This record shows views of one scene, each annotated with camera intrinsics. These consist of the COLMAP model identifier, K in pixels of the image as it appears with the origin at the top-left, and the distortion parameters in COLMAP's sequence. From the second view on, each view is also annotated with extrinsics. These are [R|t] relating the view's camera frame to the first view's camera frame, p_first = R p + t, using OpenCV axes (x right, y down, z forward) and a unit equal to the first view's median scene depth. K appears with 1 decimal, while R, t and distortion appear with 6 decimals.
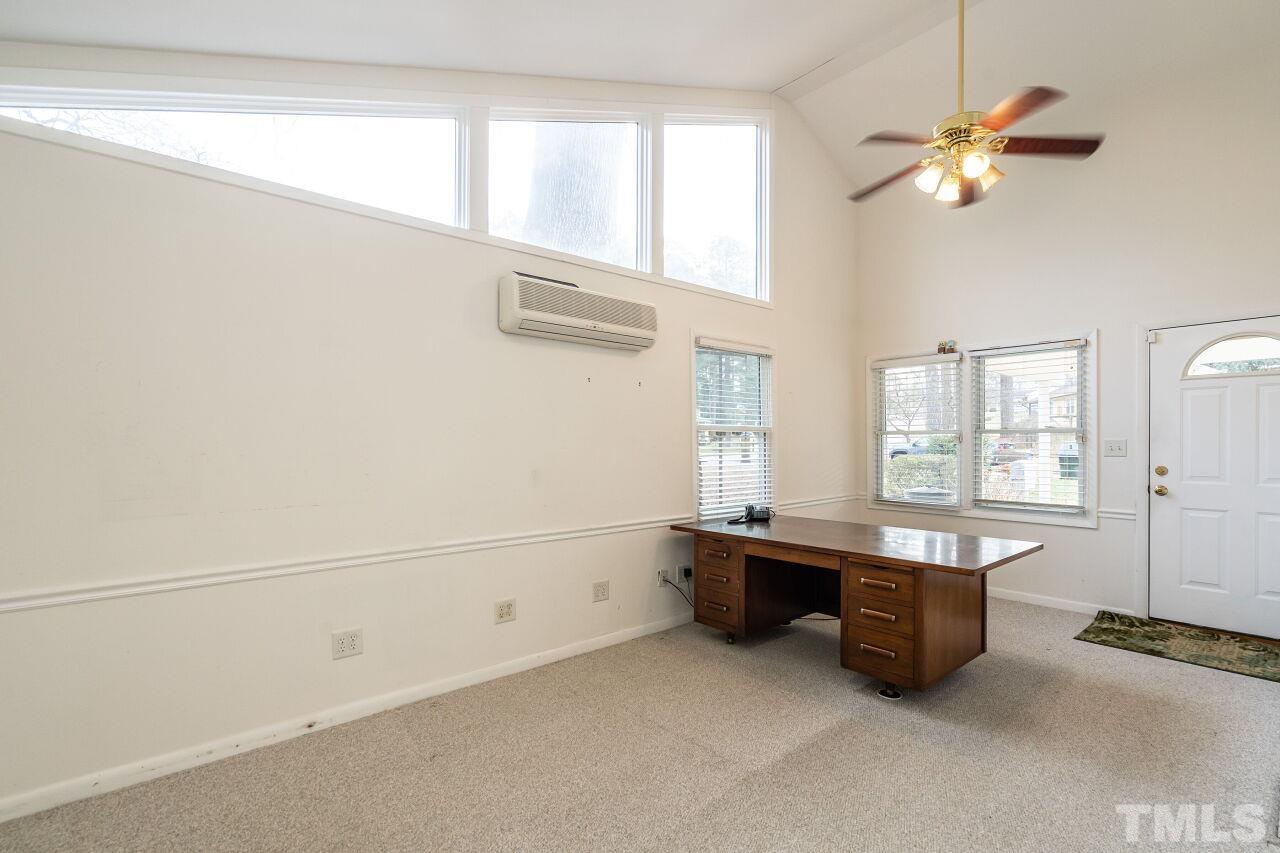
lens RADIAL K [[603.0, 0, 635.7], [0, 603.0, 436.3], [0, 0, 1]] dist [0.000098, -0.000457]
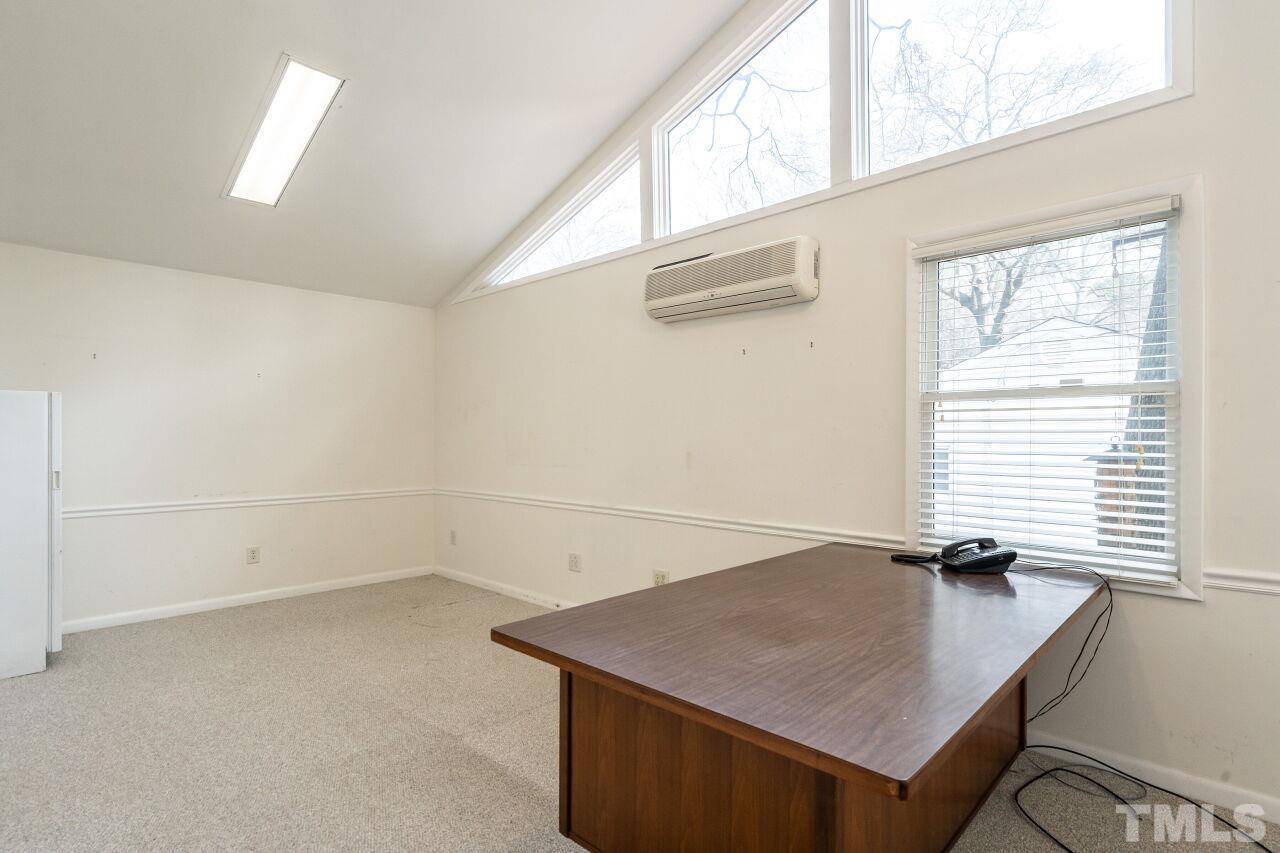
lens RADIAL K [[662.5, 0, 635.8], [0, 662.5, 426.4], [0, 0, 1]] dist [-0.000697, -0.000892]
pose [[0.074283, -0.002264, -0.997235, 0.913652], [0.018483, 0.999829, -0.000893, 0.012025], [0.997066, -0.018365, 0.074312, 0.818066]]
